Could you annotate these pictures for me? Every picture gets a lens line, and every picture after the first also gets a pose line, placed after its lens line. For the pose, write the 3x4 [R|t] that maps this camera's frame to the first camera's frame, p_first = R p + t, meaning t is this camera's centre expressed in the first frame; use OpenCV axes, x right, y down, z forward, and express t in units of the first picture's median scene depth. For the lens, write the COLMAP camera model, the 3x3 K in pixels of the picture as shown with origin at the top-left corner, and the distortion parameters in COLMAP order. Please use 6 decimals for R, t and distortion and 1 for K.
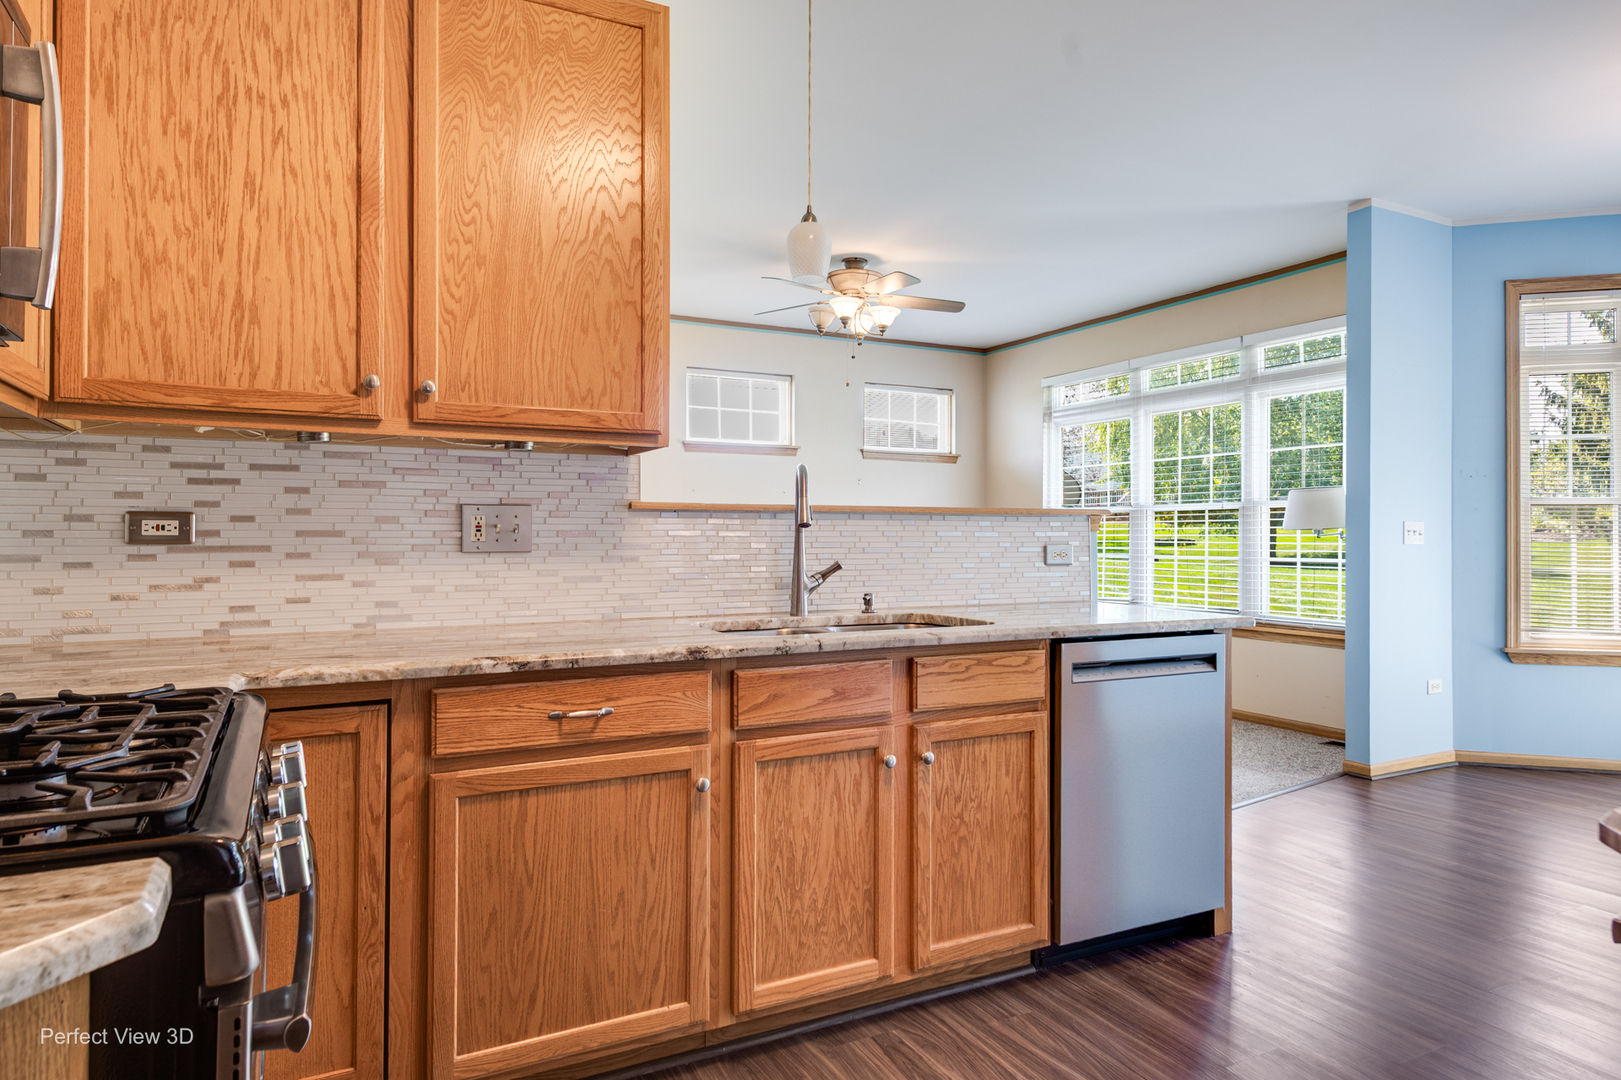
lens RADIAL K [[978.1, 0, 810.5], [0, 978.1, 540.0], [0, 0, 1]] dist [0.000592, 0.000354]
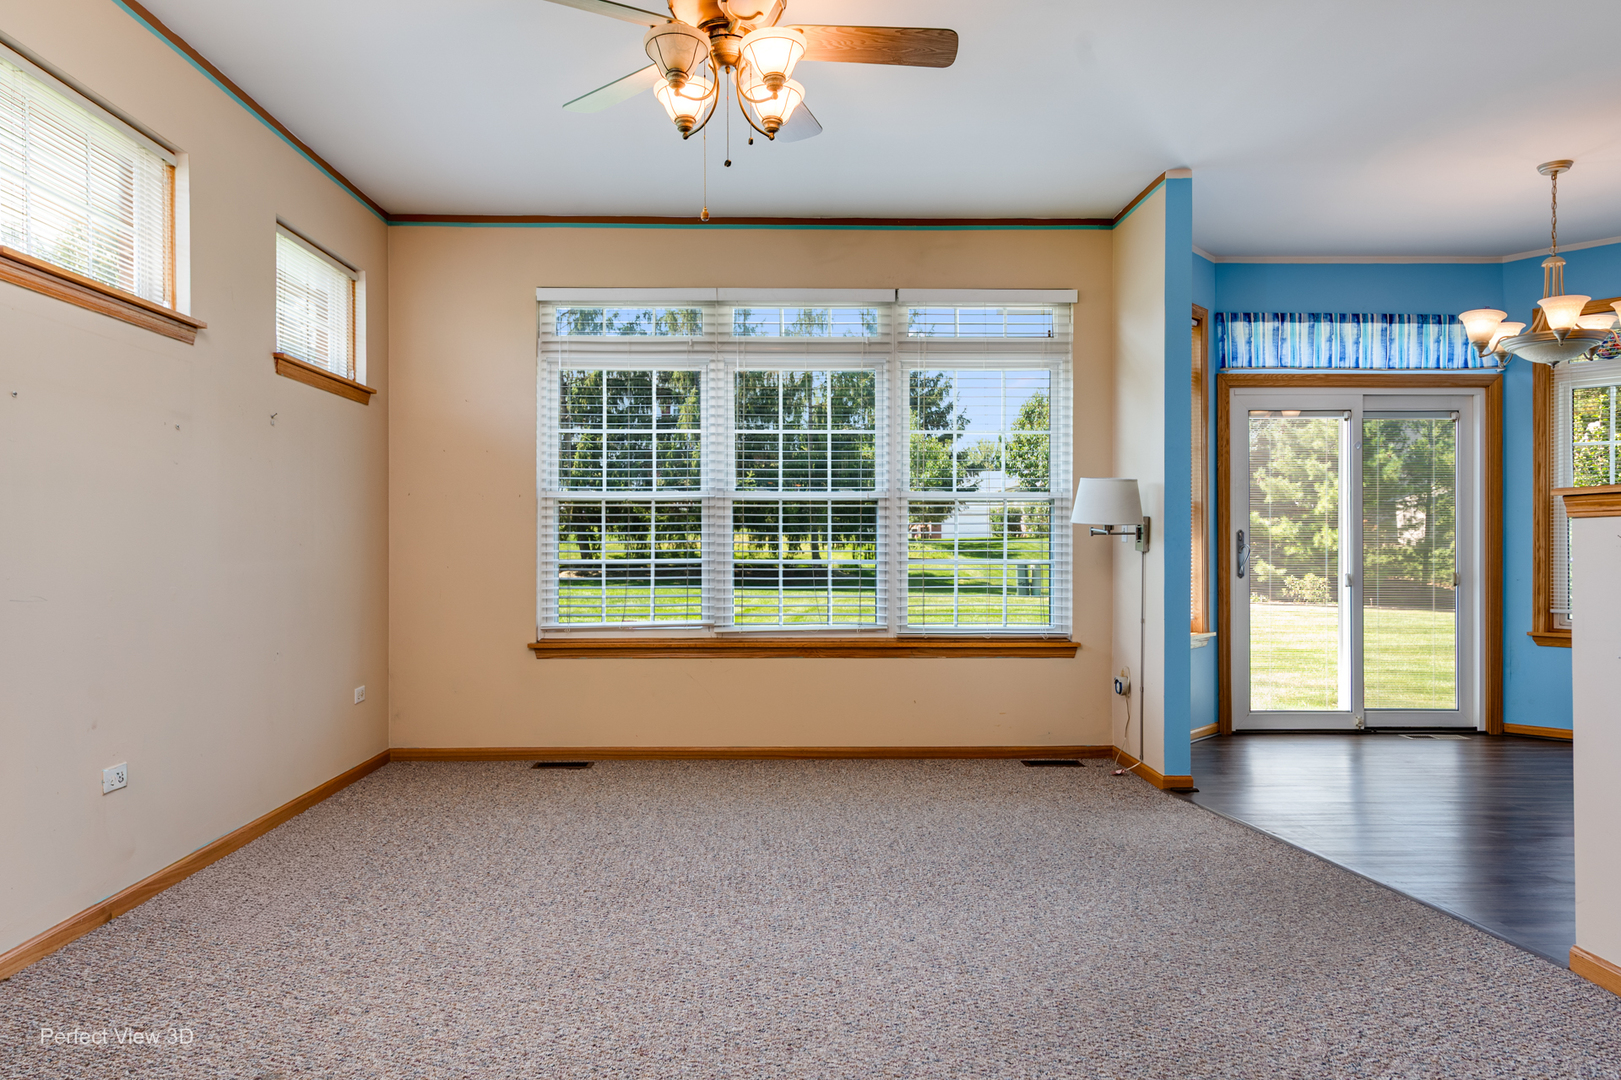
lens RADIAL K [[1046.6, 0, 810.5], [0, 1046.6, 540.0], [0, 0, 1]] dist [0.002326, 0.000450]
pose [[0.449649, -0.003639, 0.893198, -0.323194], [0.005948, 0.999982, 0.001080, 0.000575], [-0.893185, 0.004827, 0.449663, 0.584990]]
